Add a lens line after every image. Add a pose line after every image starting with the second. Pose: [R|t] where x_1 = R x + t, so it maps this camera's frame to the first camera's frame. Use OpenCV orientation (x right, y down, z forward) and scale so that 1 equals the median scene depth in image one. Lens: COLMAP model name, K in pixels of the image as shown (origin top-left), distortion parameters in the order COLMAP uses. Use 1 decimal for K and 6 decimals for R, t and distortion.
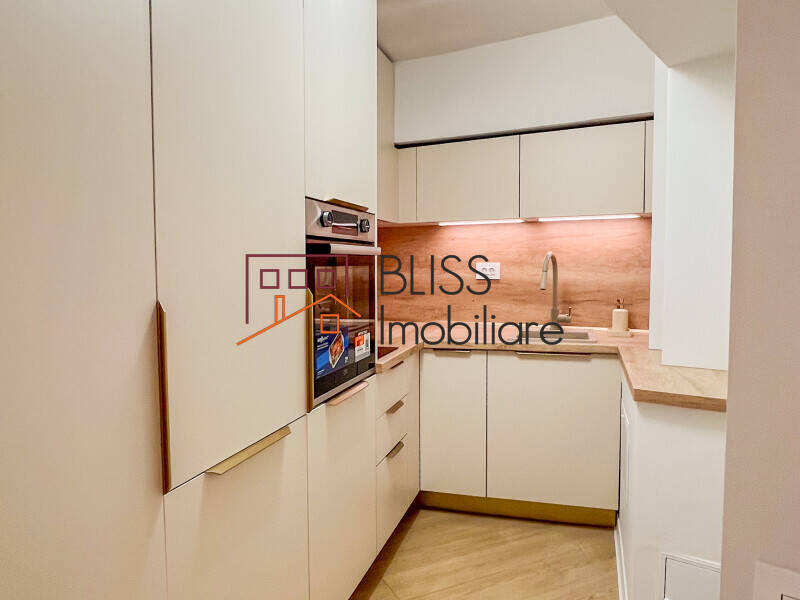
lens RADIAL K [[576.0, 0, 400.0], [0, 576.0, 300.0], [0, 0, 1]] dist [-0.022689, 0.000979]
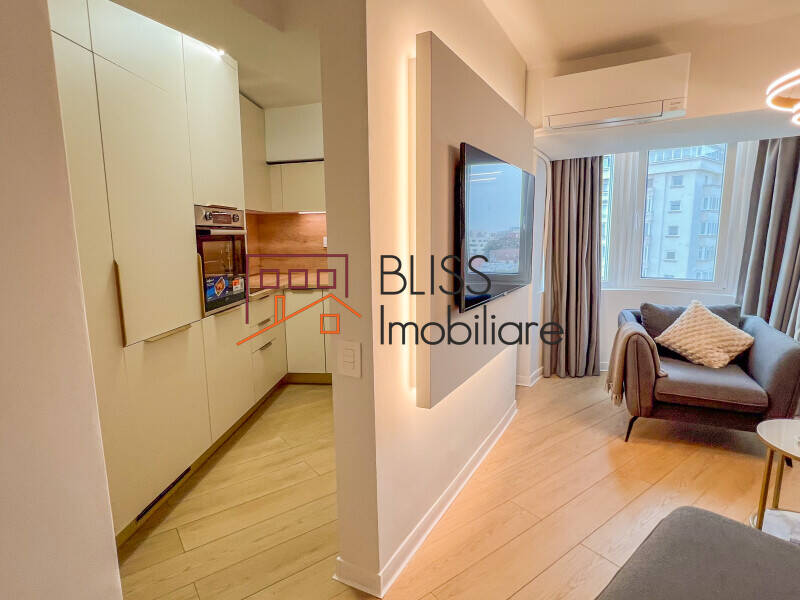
lens RADIAL K [[435.7, 0, 400.0], [0, 435.7, 300.0], [0, 0, 1]] dist [-0.025415, 0.014255]
pose [[0.979541, -0.035157, 0.198151, 0.165869], [0.018316, 0.996110, 0.086191, 0.017695], [-0.200411, -0.080798, 0.976375, -0.444105]]
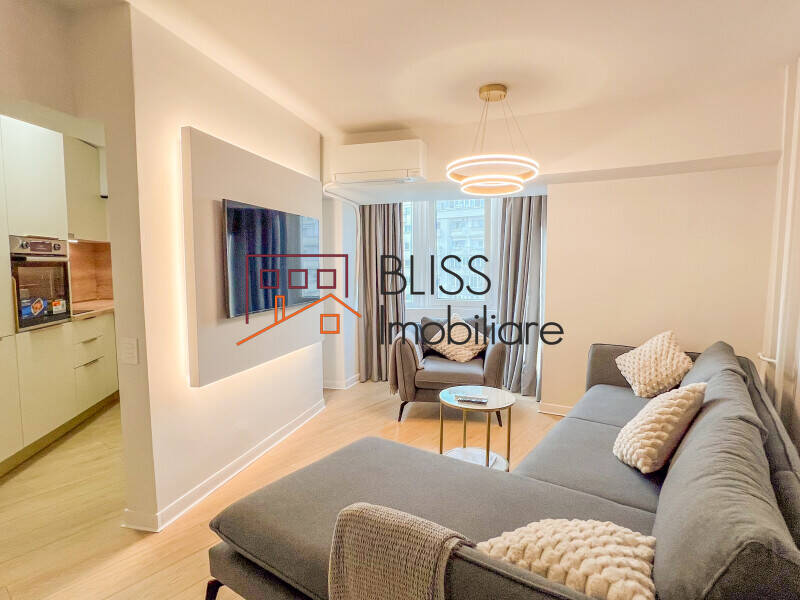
lens RADIAL K [[435.7, 0, 400.0], [0, 435.7, 300.0], [0, 0, 1]] dist [-0.025415, 0.014255]
pose [[0.898679, -0.031806, 0.437453, 0.364776], [0.024647, 0.999453, 0.022034, 0.055584], [-0.437914, -0.009020, 0.898972, -0.923040]]
